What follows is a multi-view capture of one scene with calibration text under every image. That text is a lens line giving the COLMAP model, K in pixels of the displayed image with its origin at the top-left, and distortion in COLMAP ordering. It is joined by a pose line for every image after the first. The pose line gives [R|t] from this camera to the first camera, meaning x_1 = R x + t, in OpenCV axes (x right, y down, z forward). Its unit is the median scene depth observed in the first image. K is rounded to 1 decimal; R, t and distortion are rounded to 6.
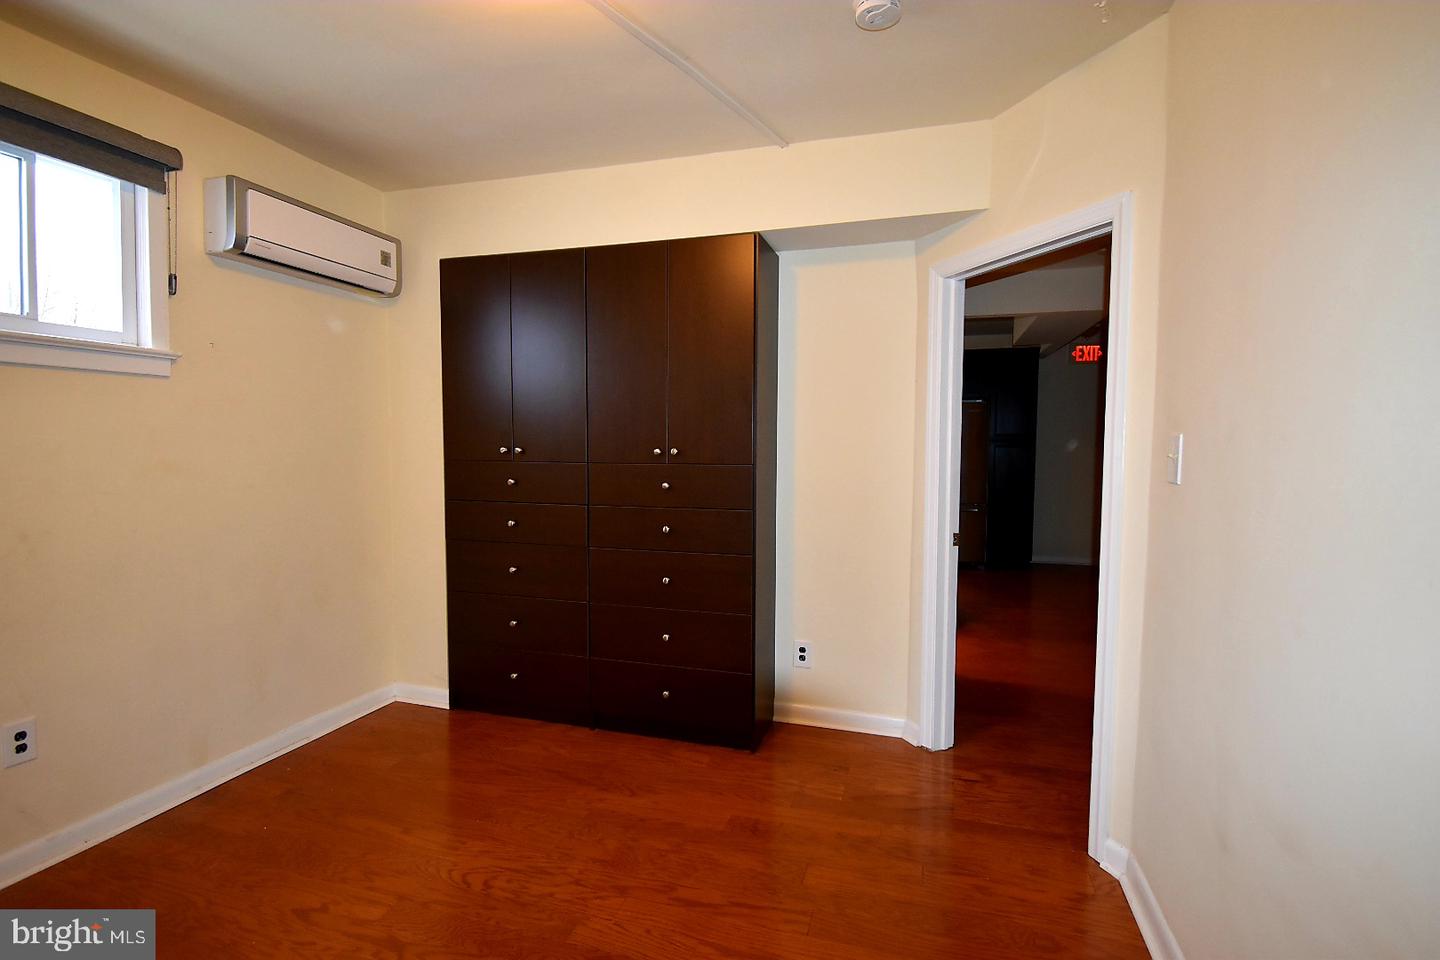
lens RADIAL K [[696.8, 0, 720.0], [0, 696.8, 480.0], [0, 0, 1]] dist [-0.001890, -0.000677]
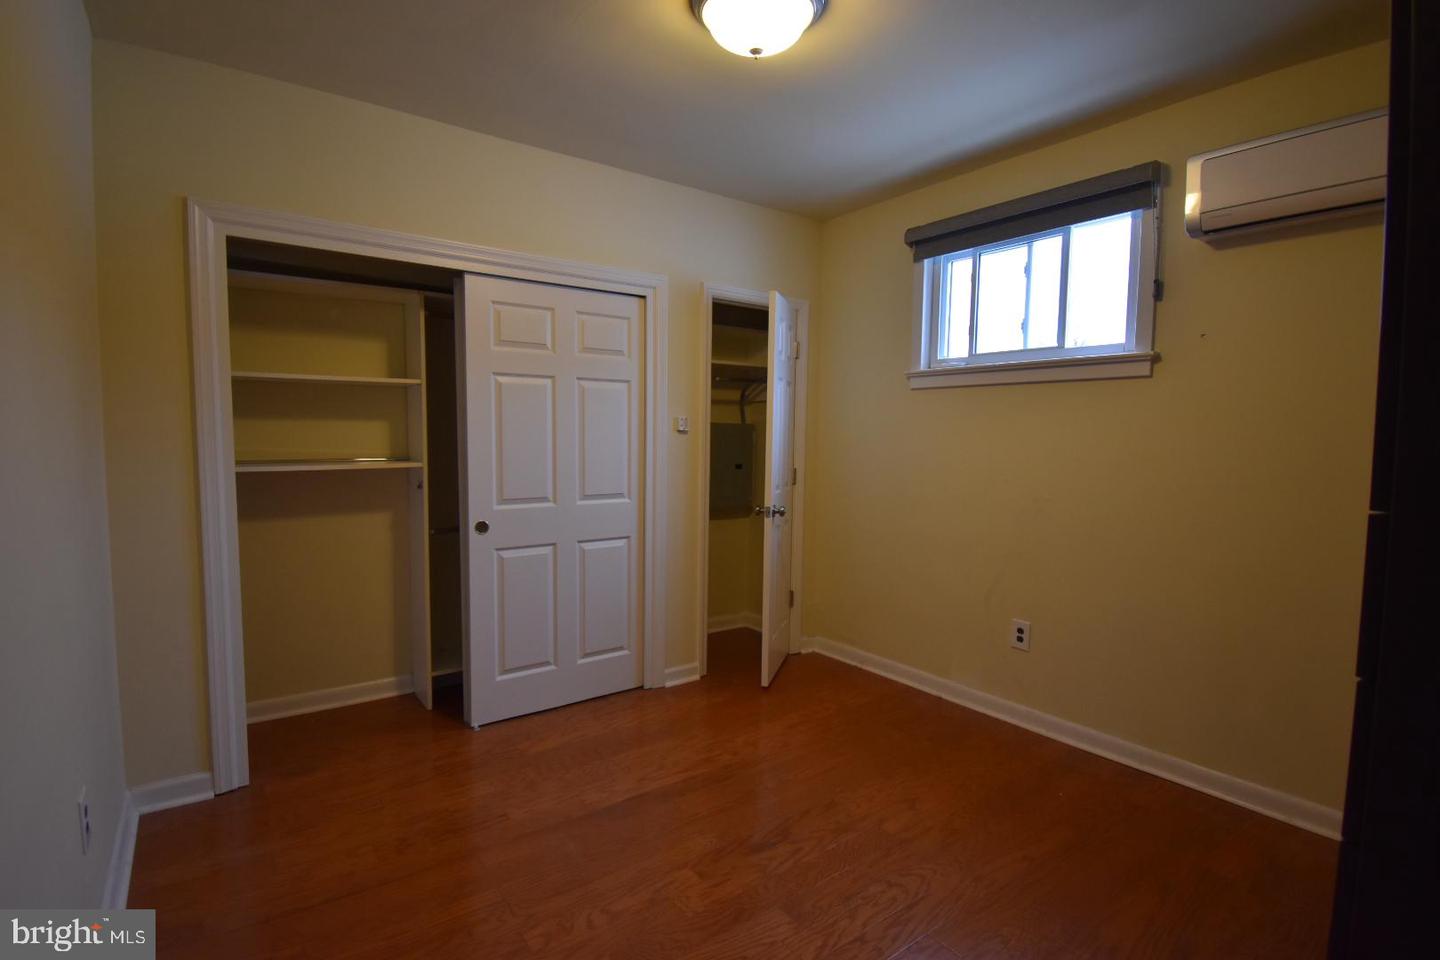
lens RADIAL K [[696.8, 0, 720.0], [0, 696.8, 480.0], [0, 0, 1]] dist [-0.001890, -0.000677]
pose [[-0.585593, 0.046076, -0.809295, 0.561969], [-0.054490, 0.993887, 0.096014, -0.063106], [0.808772, 0.100324, -0.579502, 1.279248]]
